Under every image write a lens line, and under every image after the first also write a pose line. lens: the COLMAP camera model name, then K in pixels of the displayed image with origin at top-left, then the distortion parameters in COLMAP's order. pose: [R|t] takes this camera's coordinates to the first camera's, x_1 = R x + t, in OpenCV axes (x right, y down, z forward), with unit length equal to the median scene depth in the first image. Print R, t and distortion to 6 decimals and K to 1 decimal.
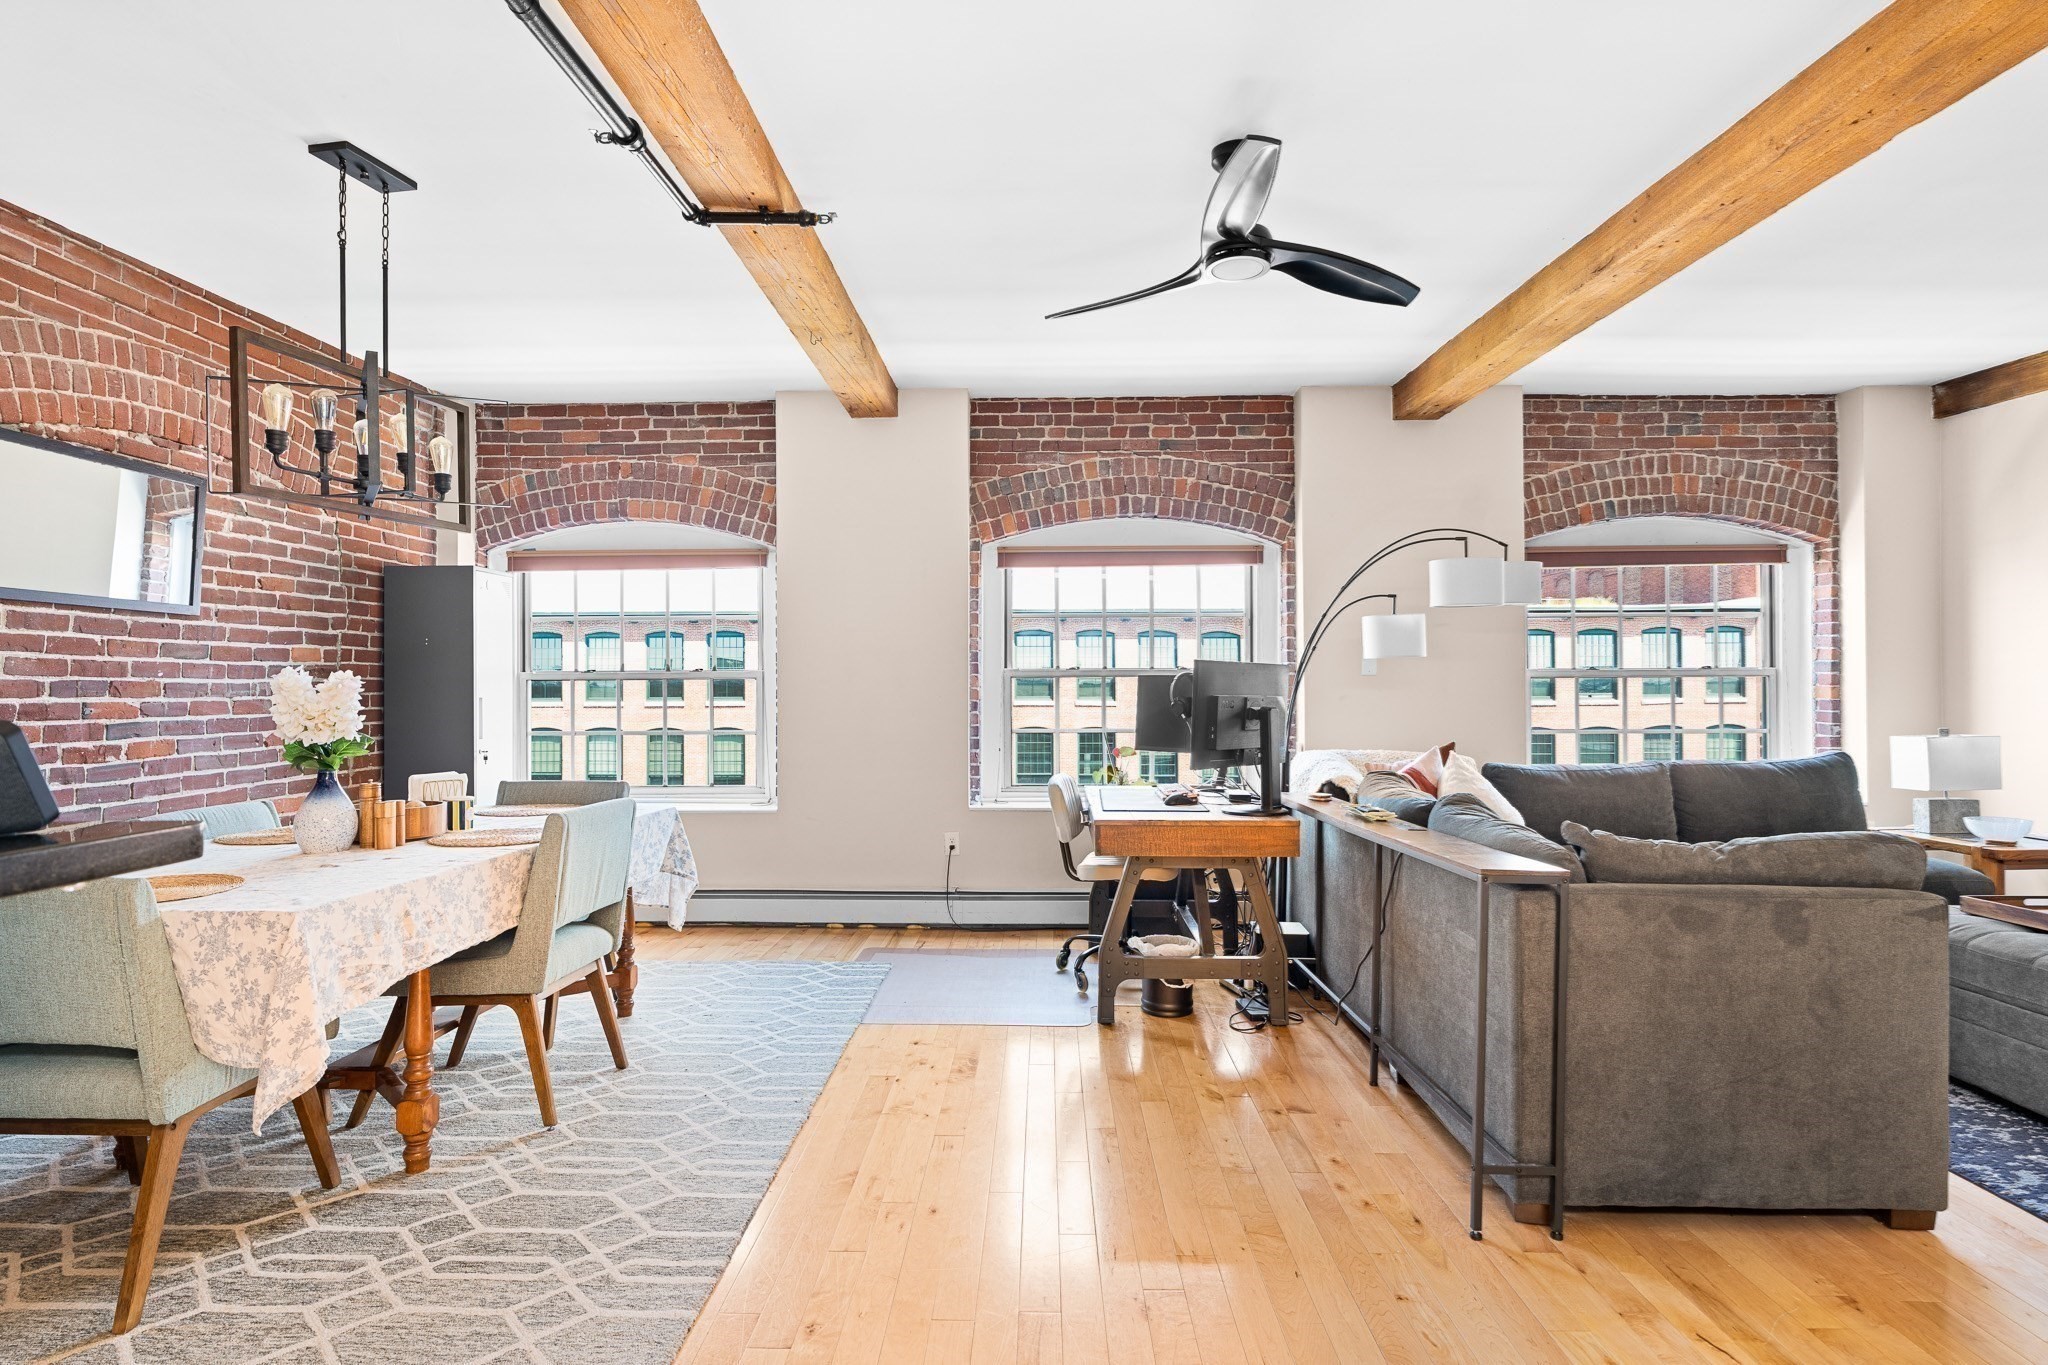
lens RADIAL K [[1034.7, 0, 1020.7], [0, 1034.7, 681.2], [0, 0, 1]] dist [-0.006776, 0.003802]
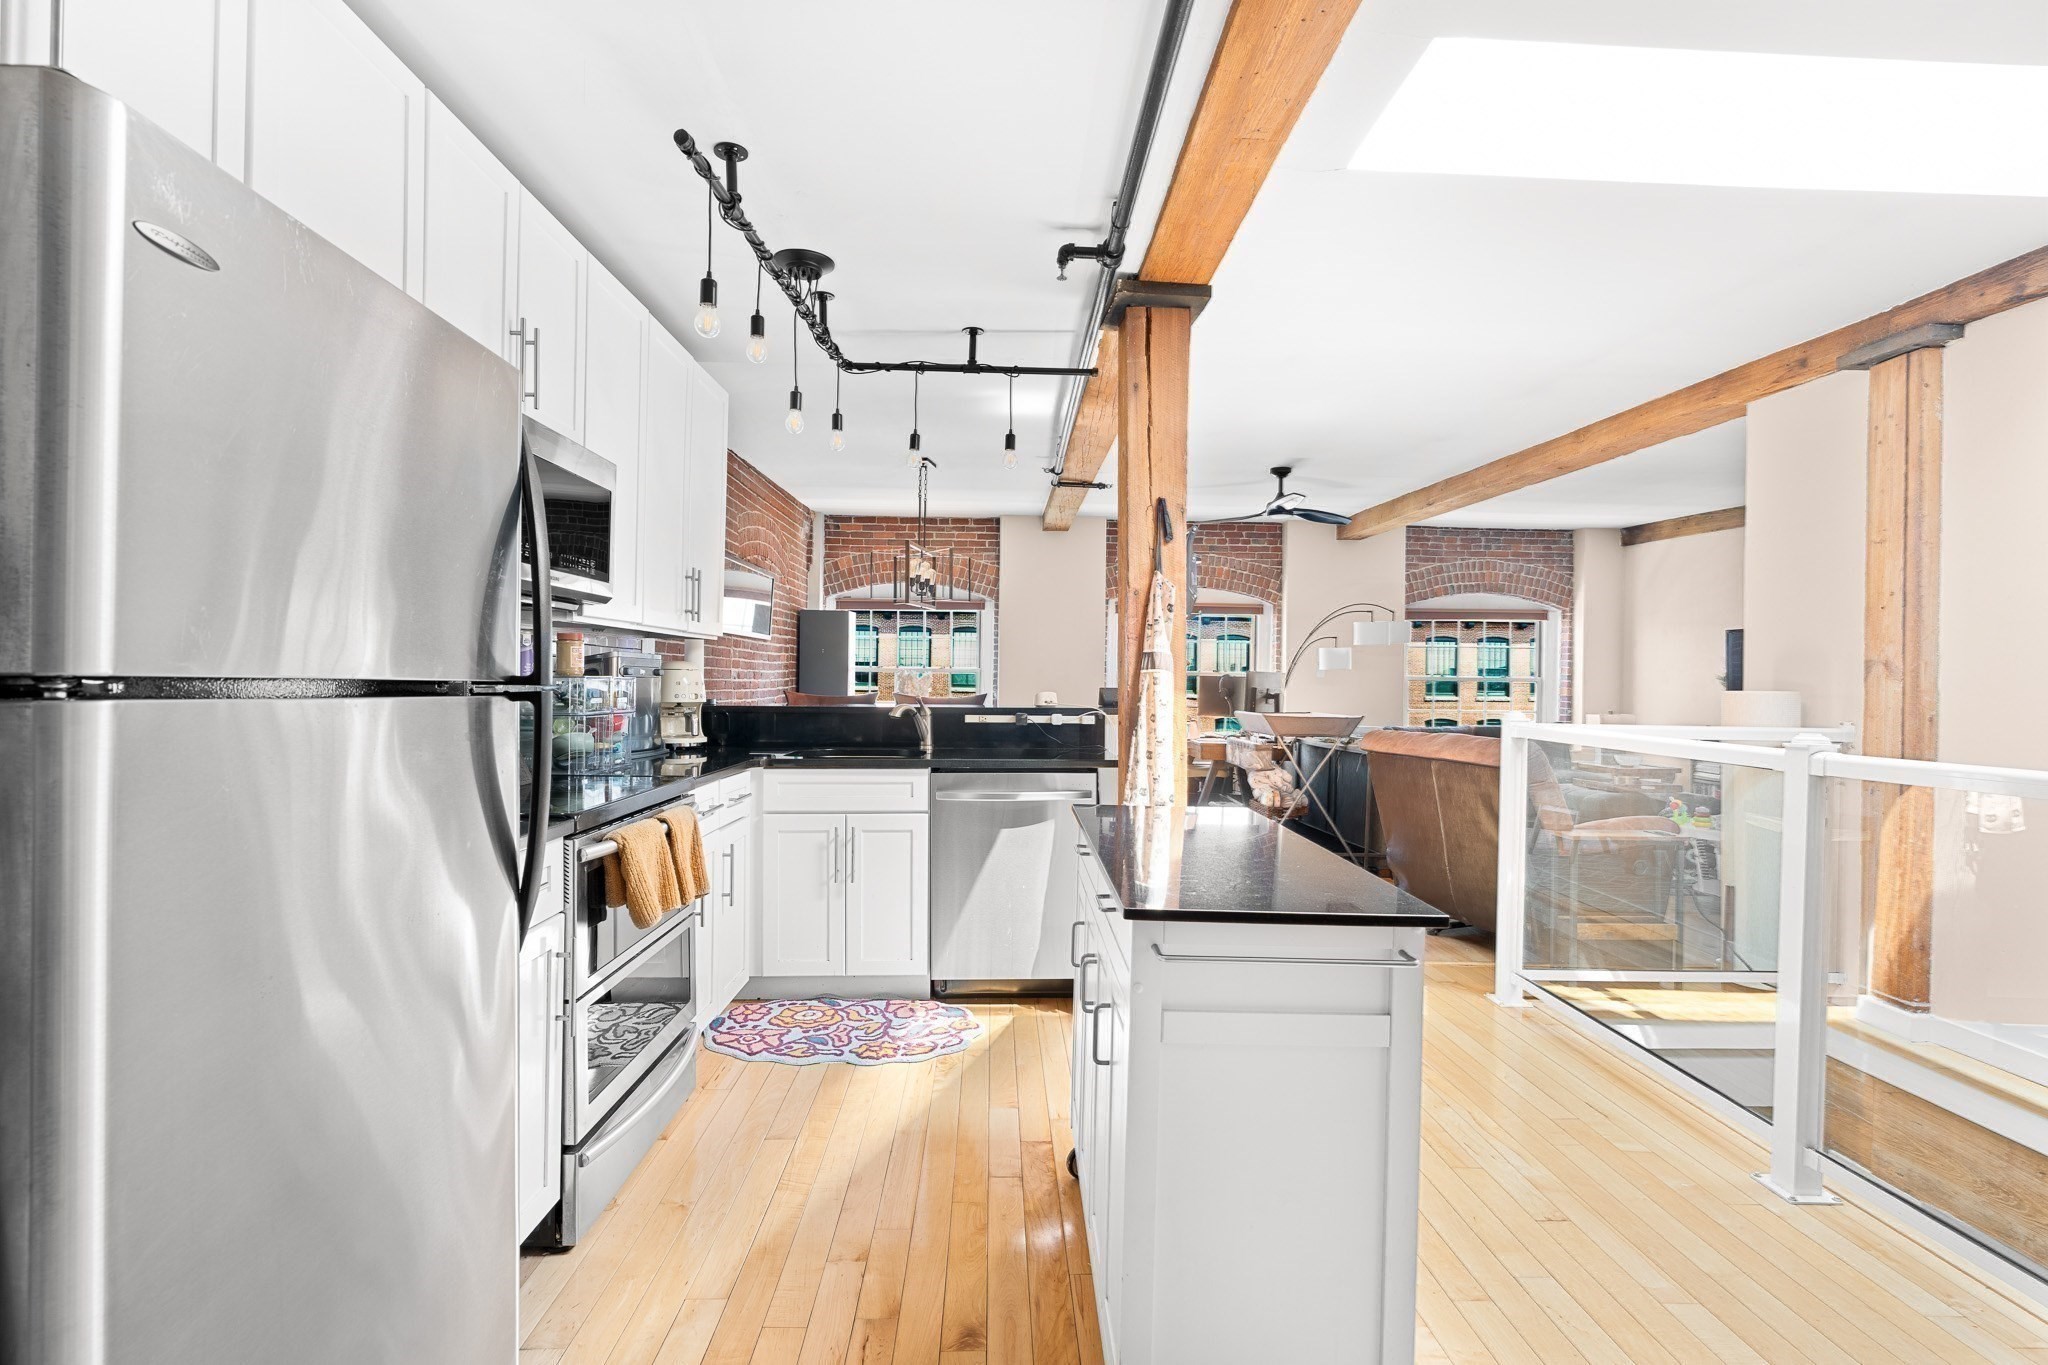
lens RADIAL K [[952.1, 0, 1028.8], [0, 952.1, 679.4], [0, 0, 1]] dist [-0.002038, -0.000203]
pose [[0.998809, 0.017932, 0.045371, -0.253368], [-0.018277, 0.999807, 0.007216, -0.005700], [-0.045233, -0.008036, 0.998944, -0.654805]]
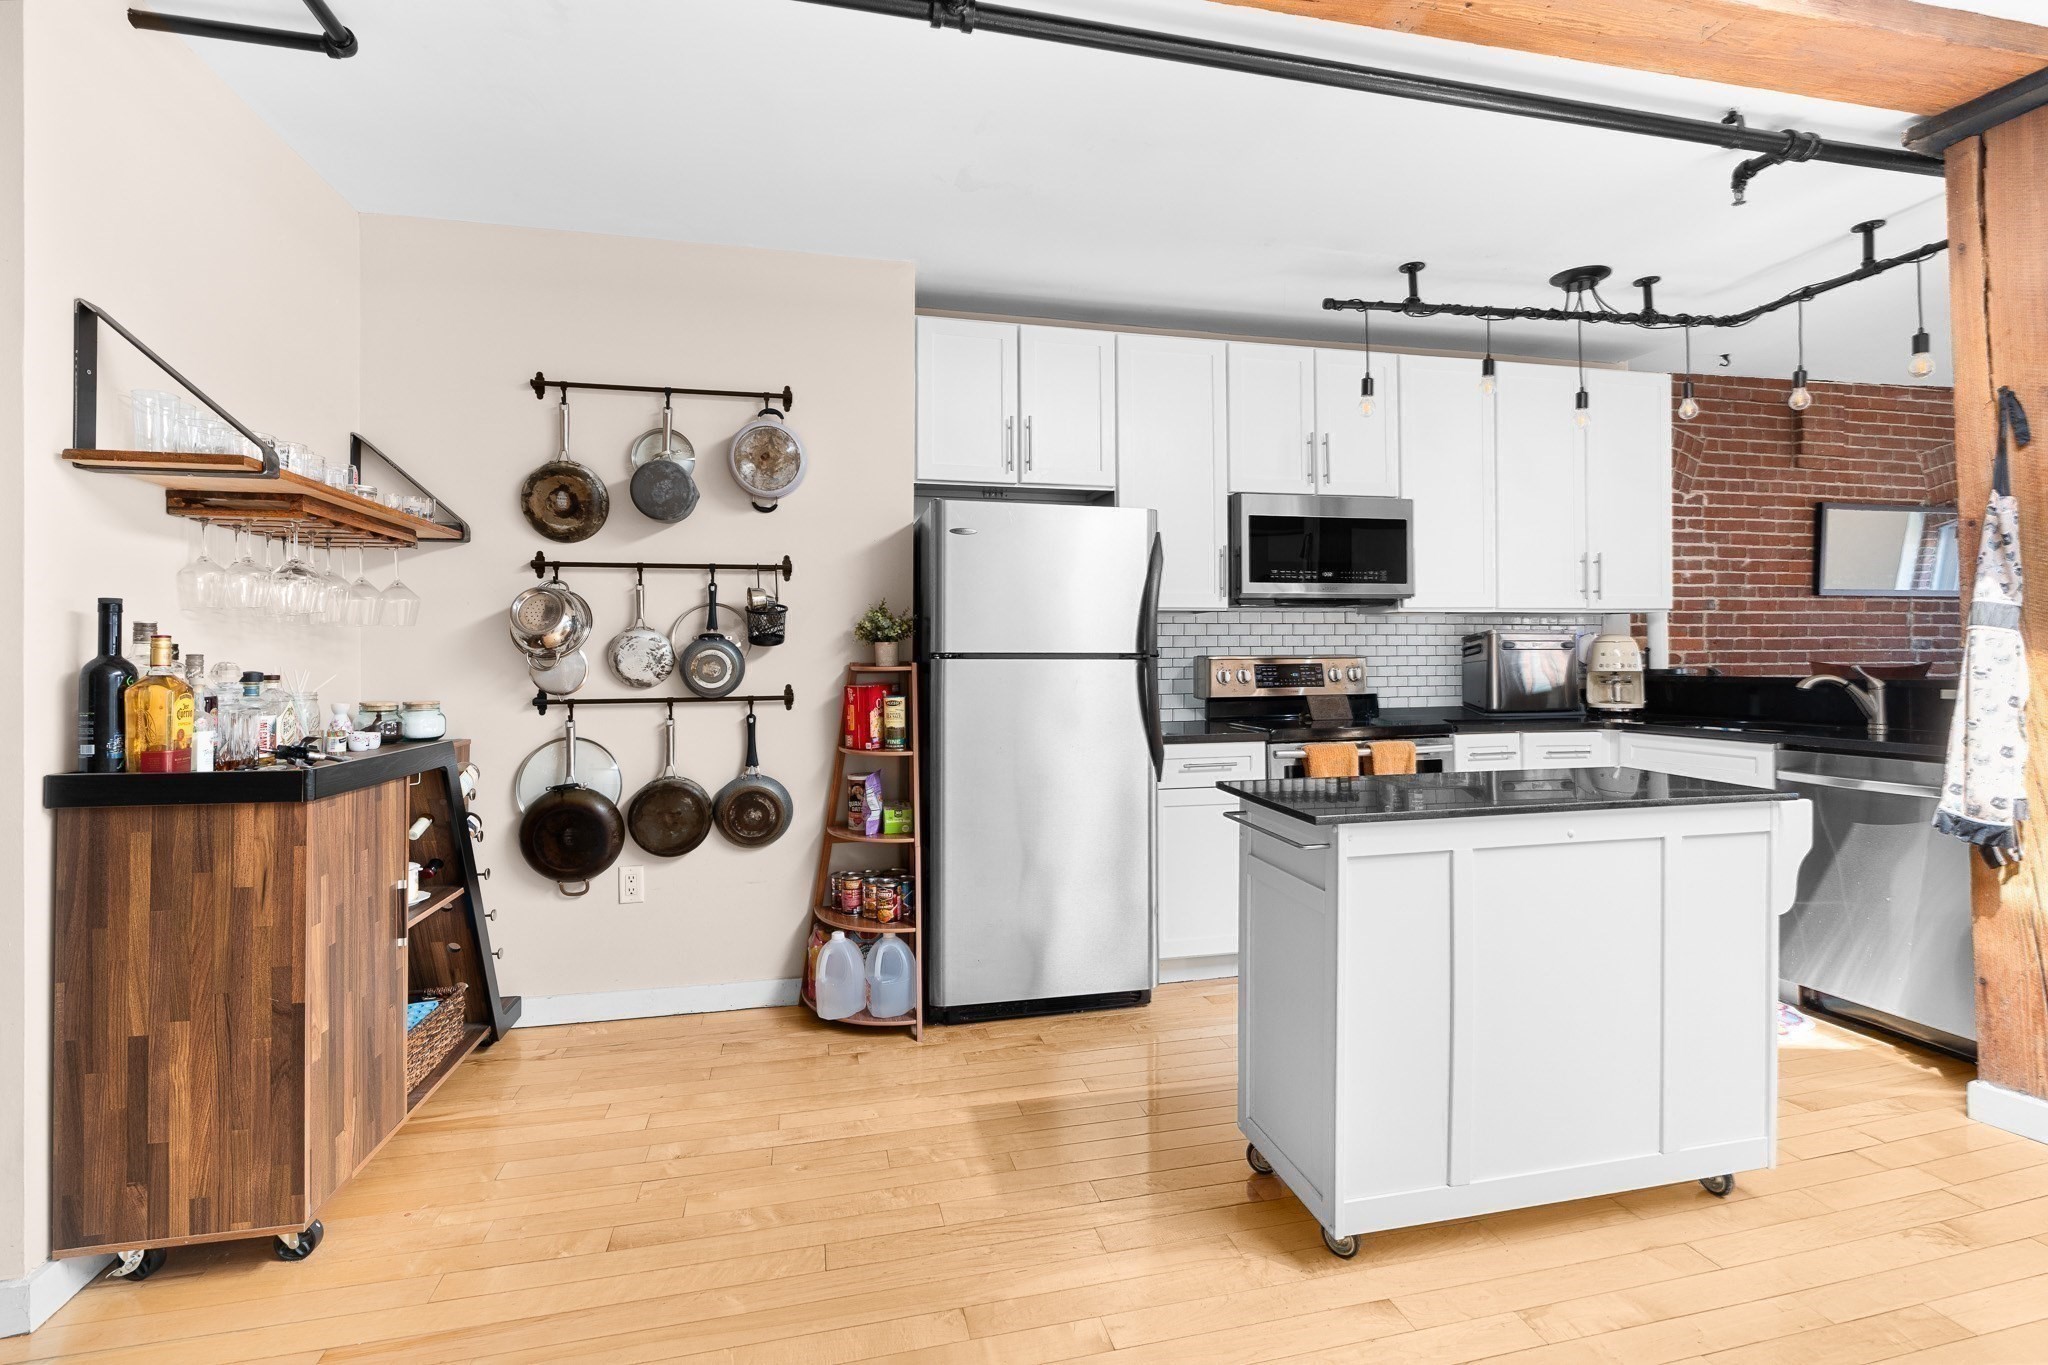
lens RADIAL K [[918.4, 0, 1035.3], [0, 918.4, 641.5], [0, 0, 1]] dist [-0.006611, 0.002567]
pose [[0.247276, -0.008534, -0.968907, 0.129839], [0.012997, 0.999900, -0.005490, -0.005570], [0.968858, -0.011235, 0.247363, -0.590007]]
